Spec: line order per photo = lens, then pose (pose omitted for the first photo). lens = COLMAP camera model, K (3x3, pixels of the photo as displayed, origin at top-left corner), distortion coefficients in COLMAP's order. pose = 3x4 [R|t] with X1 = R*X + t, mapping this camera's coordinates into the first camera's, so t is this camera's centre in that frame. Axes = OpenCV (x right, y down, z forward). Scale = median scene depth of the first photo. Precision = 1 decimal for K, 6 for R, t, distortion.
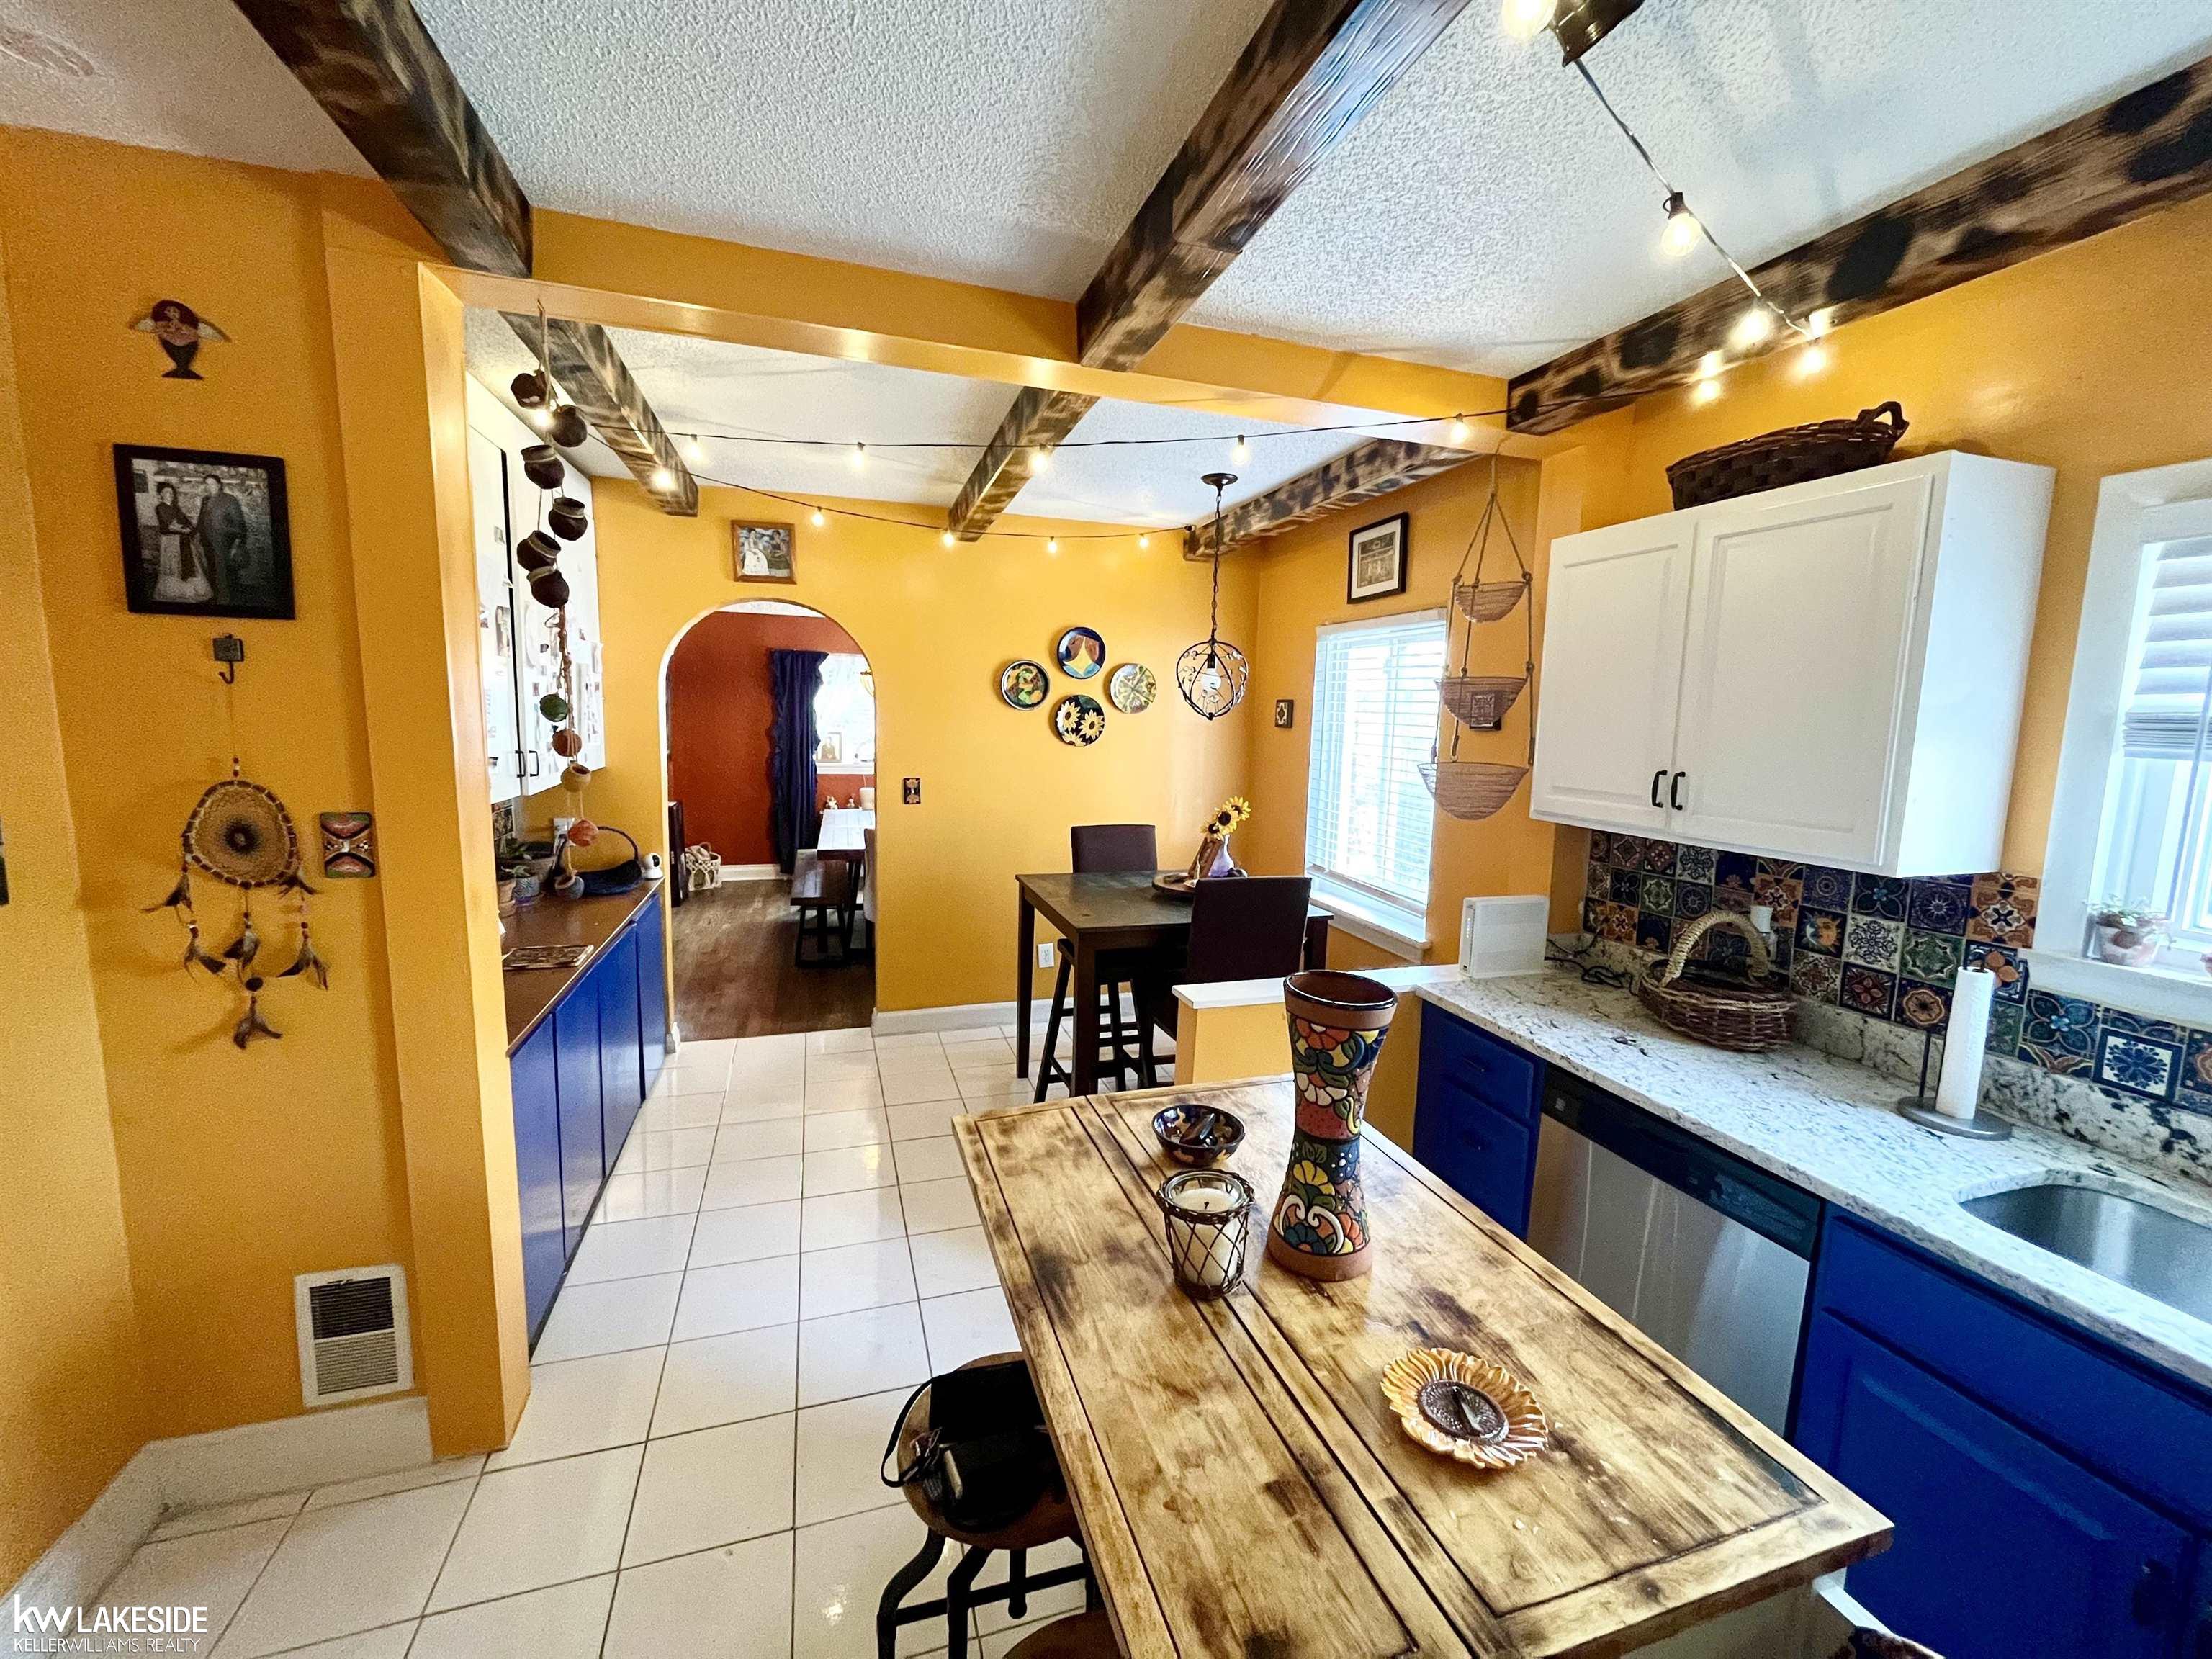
lens RADIAL K [[897.5, 0, 1103.7], [0, 897.5, 817.5], [0, 0, 1]] dist [-0.000532, -0.000007]
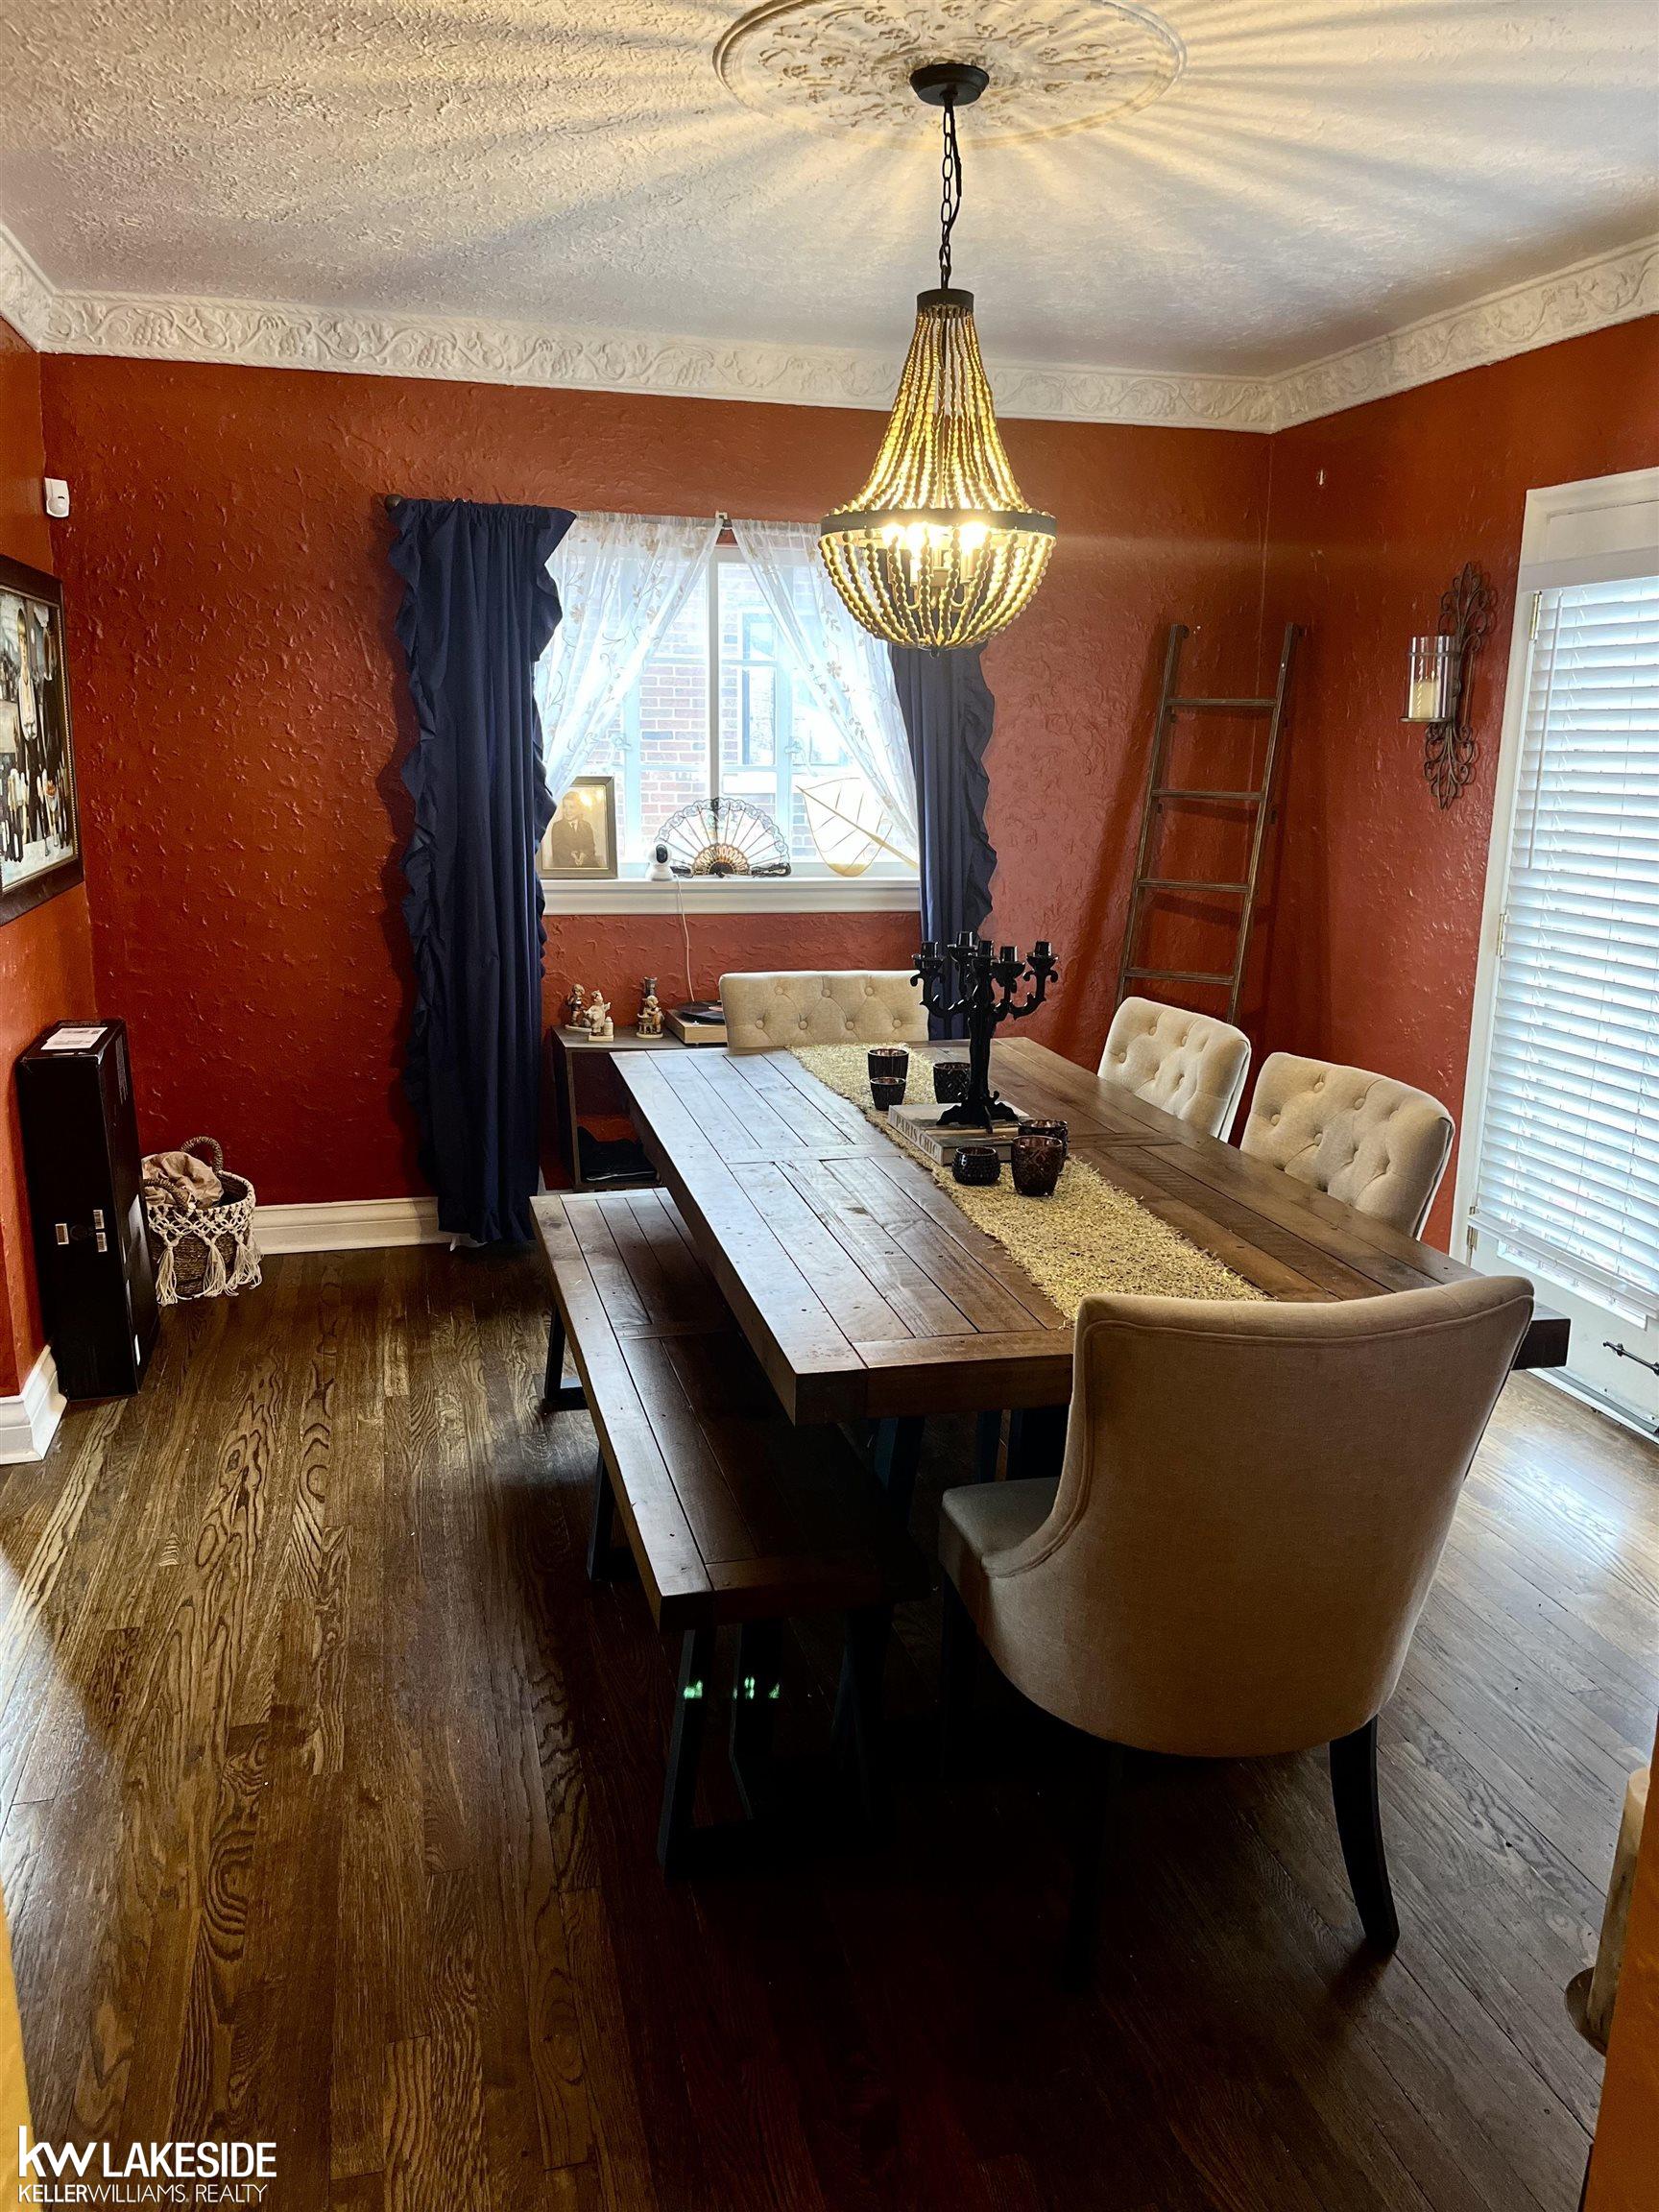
lens RADIAL K [[1651.7, 0, 835.4], [0, 1651.7, 1114.0], [0, 0, 1]] dist [0.008550, 0.001316]
pose [[0.999240, 0.001607, -0.038939, -0.200054], [0.002701, 0.993893, 0.110312, -0.043838], [0.038878, -0.110334, 0.993134, 0.433909]]
